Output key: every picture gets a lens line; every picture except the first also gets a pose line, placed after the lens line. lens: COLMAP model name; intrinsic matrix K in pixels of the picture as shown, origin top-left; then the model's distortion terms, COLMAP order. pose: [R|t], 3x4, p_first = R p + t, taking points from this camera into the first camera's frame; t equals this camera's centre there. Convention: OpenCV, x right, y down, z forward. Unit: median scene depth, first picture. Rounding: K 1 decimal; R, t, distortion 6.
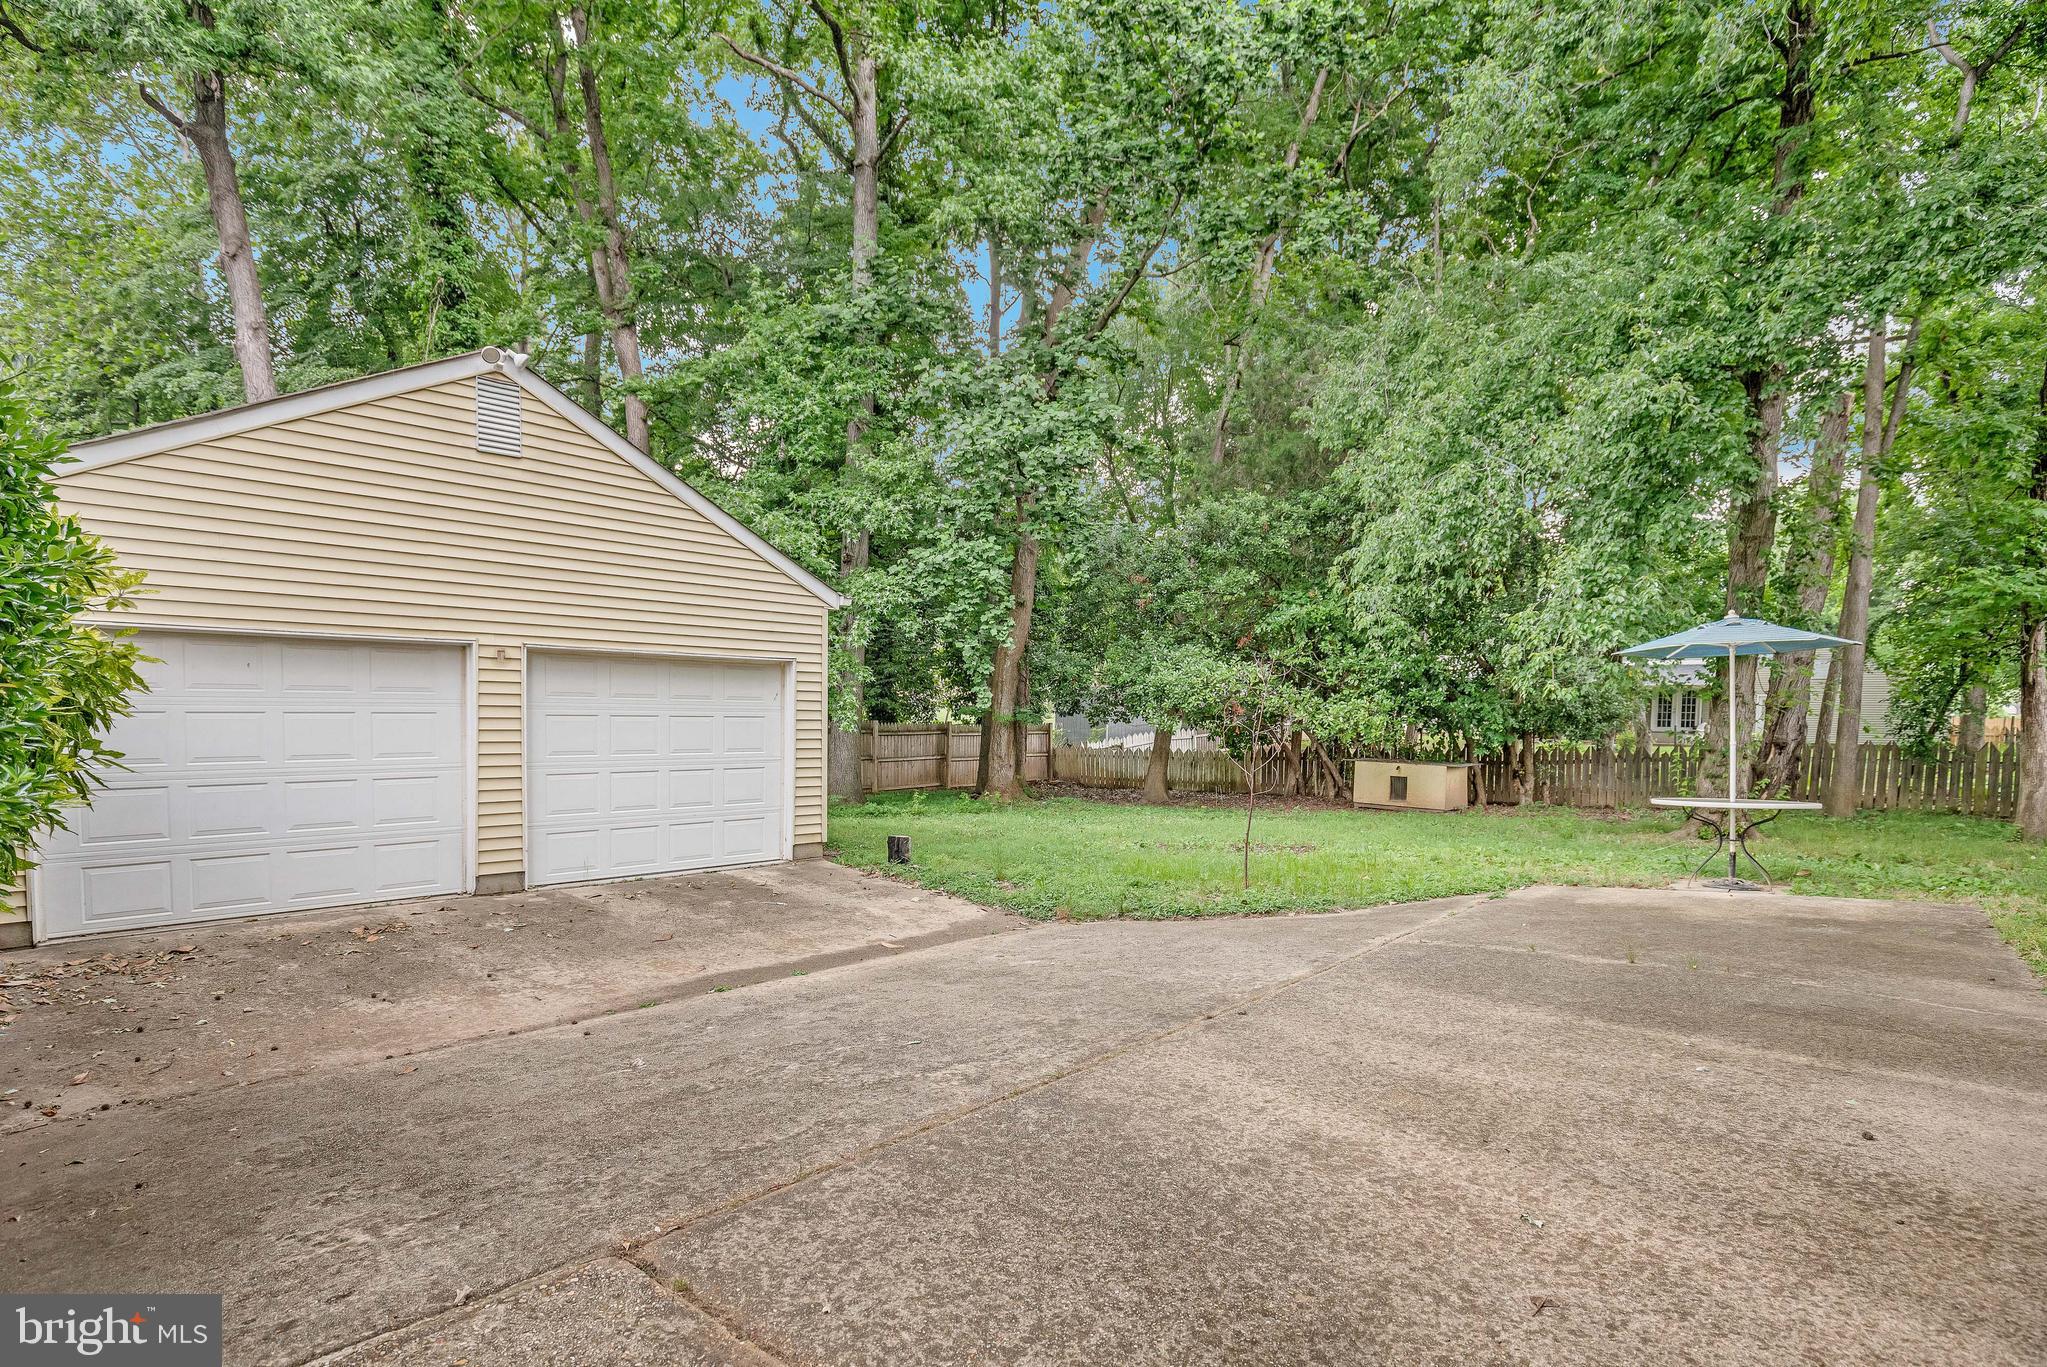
lens RADIAL K [[953.5, 0, 1035.0], [0, 953.5, 708.7], [0, 0, 1]] dist [-0.027152, -0.000042]
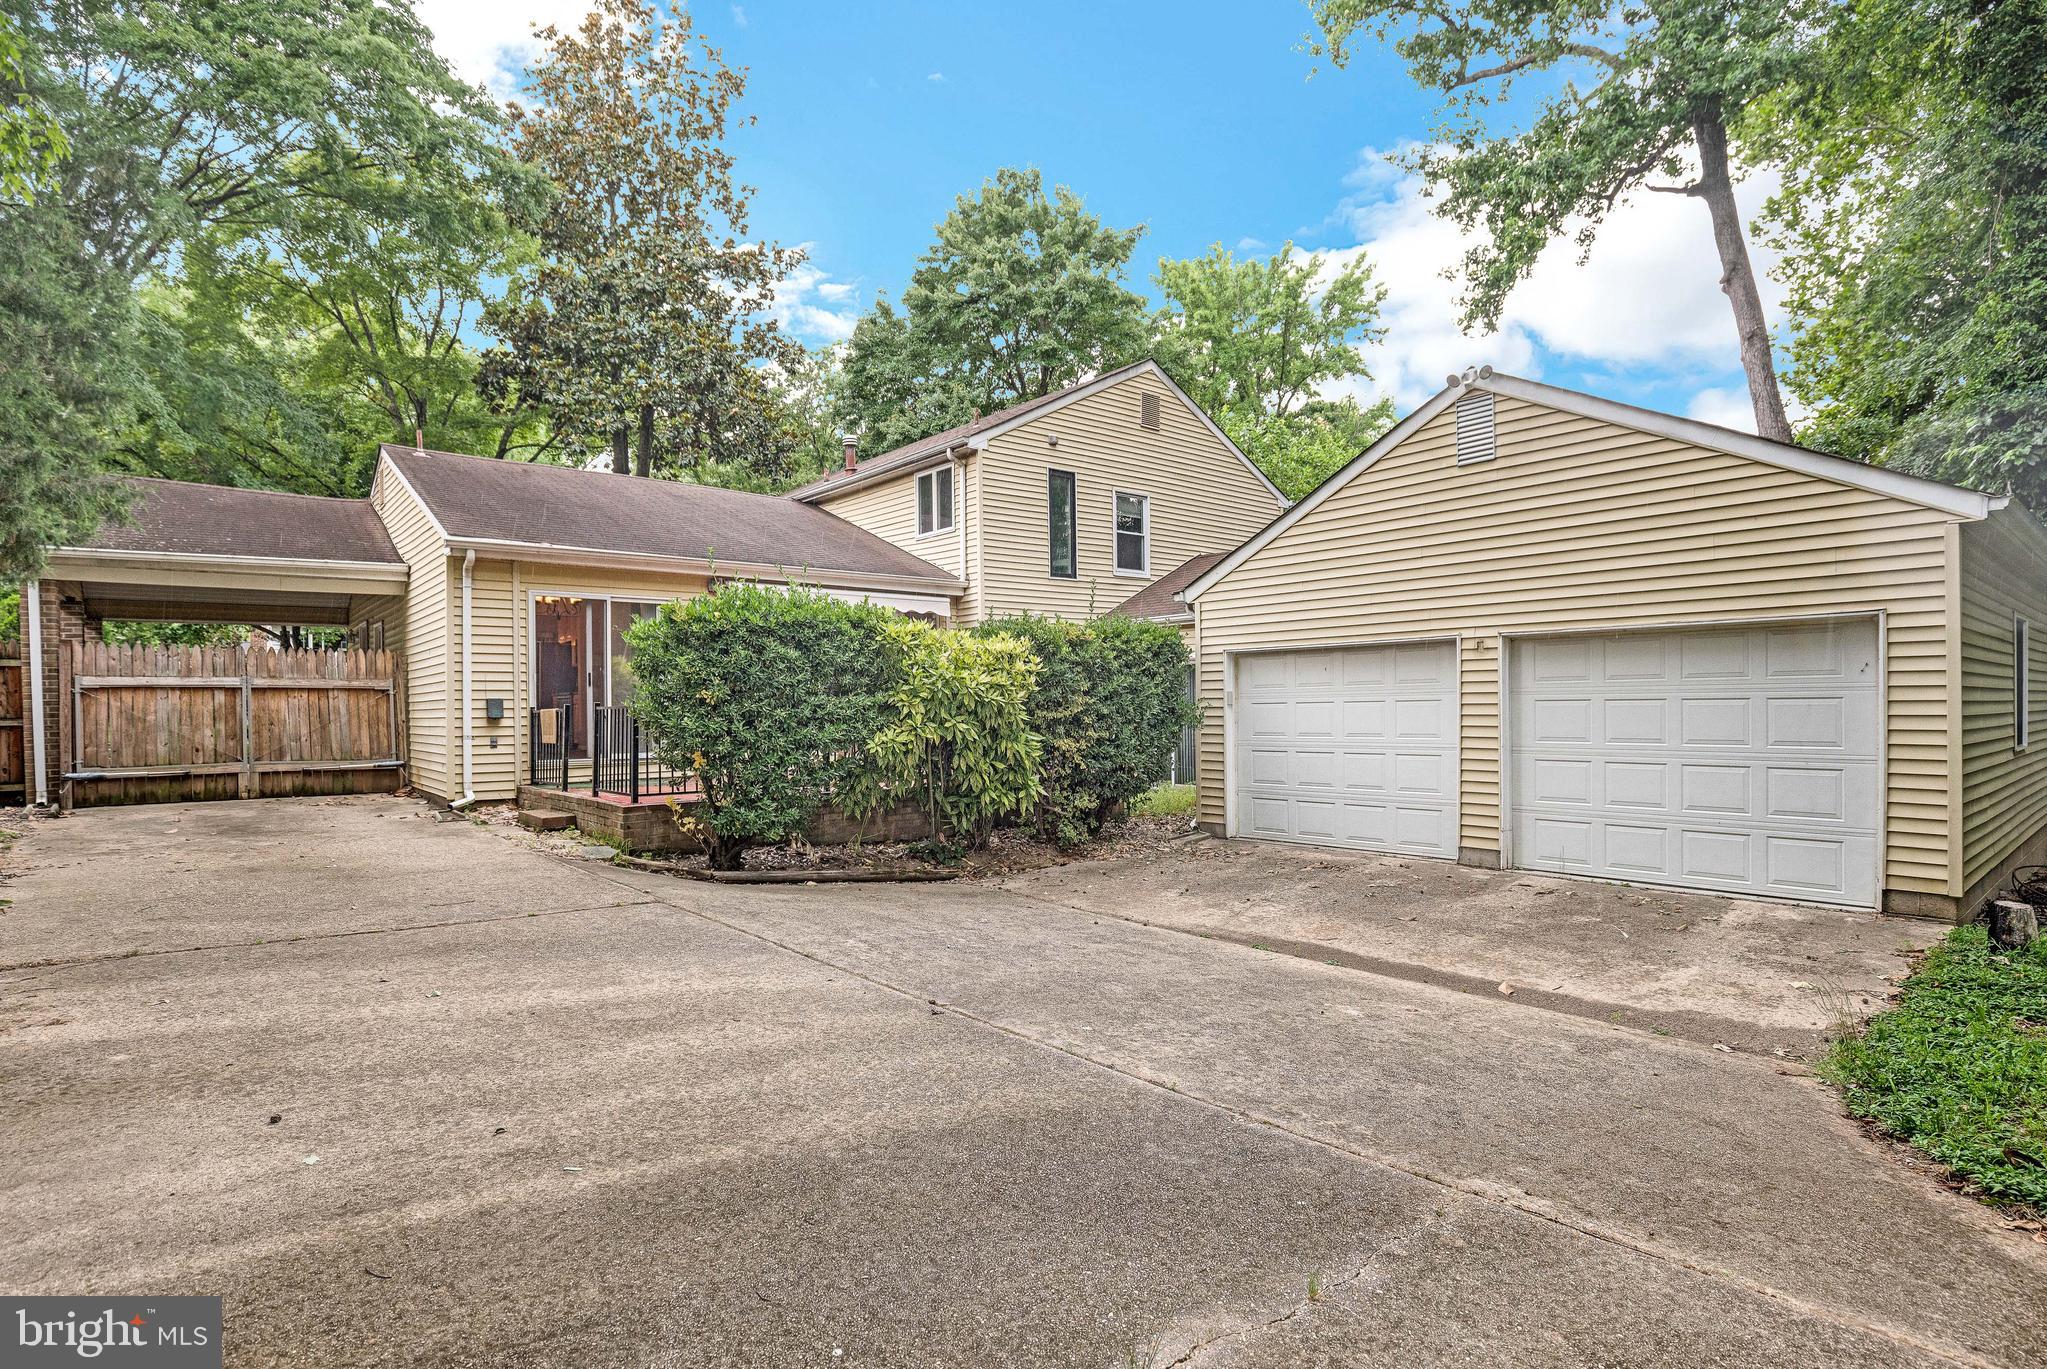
lens RADIAL K [[953.5, 0, 1035.0], [0, 953.5, 709.7], [0, 0, 1]] dist [-0.027152, -0.000042]
pose [[-0.046910, -0.003511, -0.998893, 0.545588], [0.016610, 0.999853, -0.004294, 0.012524], [0.998761, -0.016793, -0.046845, 0.547706]]
